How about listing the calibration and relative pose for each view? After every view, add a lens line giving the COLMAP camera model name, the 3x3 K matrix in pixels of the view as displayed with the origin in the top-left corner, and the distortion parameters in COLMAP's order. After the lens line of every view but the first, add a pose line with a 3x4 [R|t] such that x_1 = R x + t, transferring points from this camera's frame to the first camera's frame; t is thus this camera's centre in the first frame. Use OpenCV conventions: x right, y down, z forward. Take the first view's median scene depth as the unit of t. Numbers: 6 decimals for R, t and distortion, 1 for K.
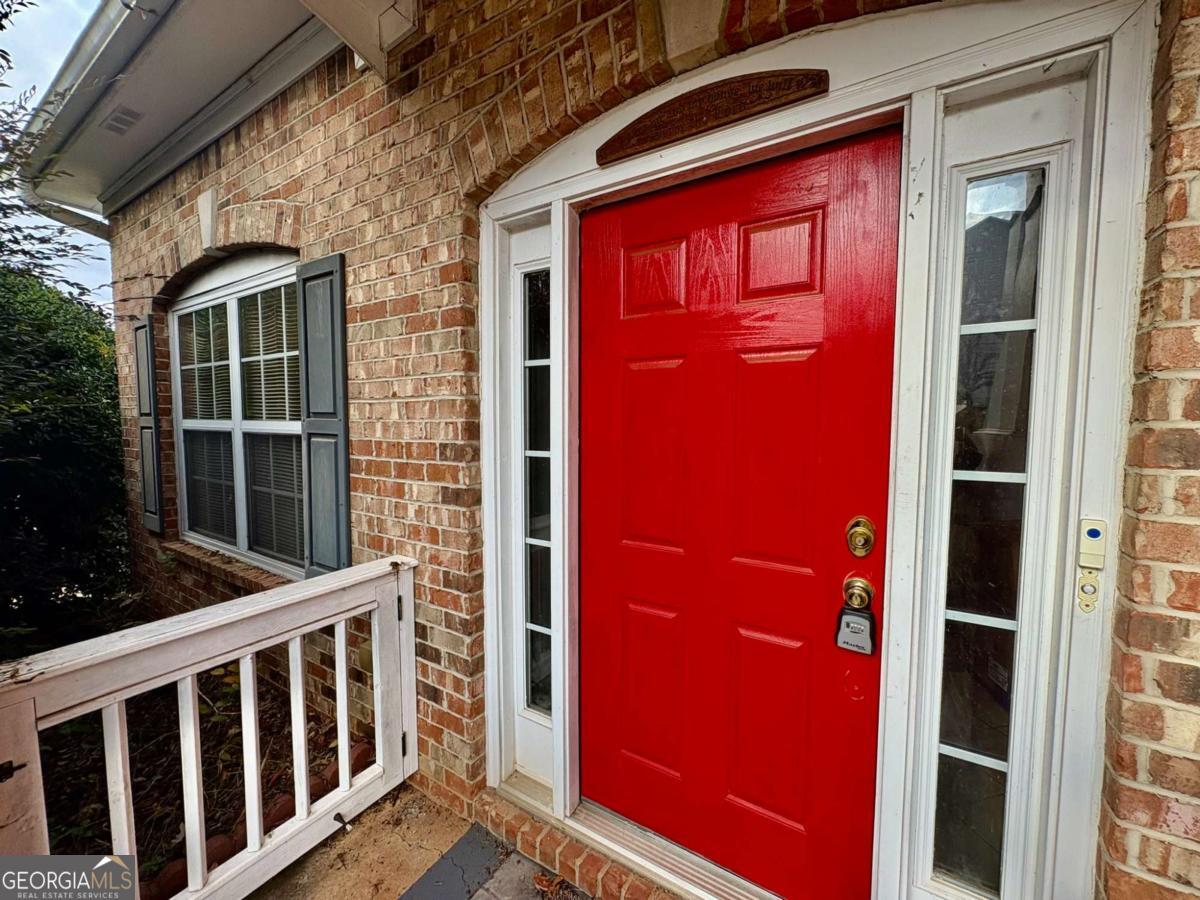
lens RADIAL K [[471.0, 0, 600.0], [0, 471.0, 450.0], [0, 0, 1]] dist [-0.000004, -0.000143]
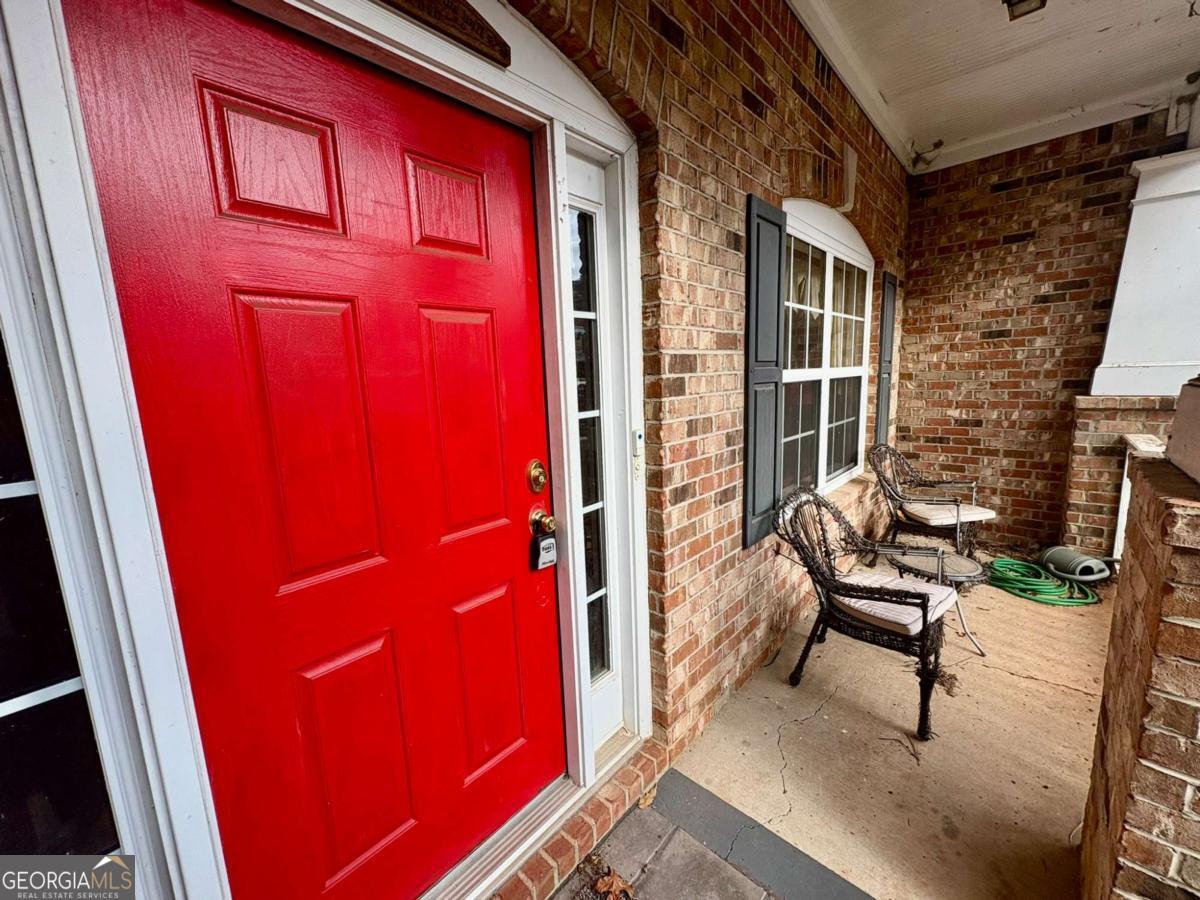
lens RADIAL K [[471.0, 0, 600.0], [0, 471.0, 450.0], [0, 0, 1]] dist [-0.000004, -0.000143]
pose [[0.189944, -0.168158, 0.967287, -0.600946], [0.106512, 0.982938, 0.149963, -0.050945], [-0.976000, 0.074543, 0.204614, 0.598865]]
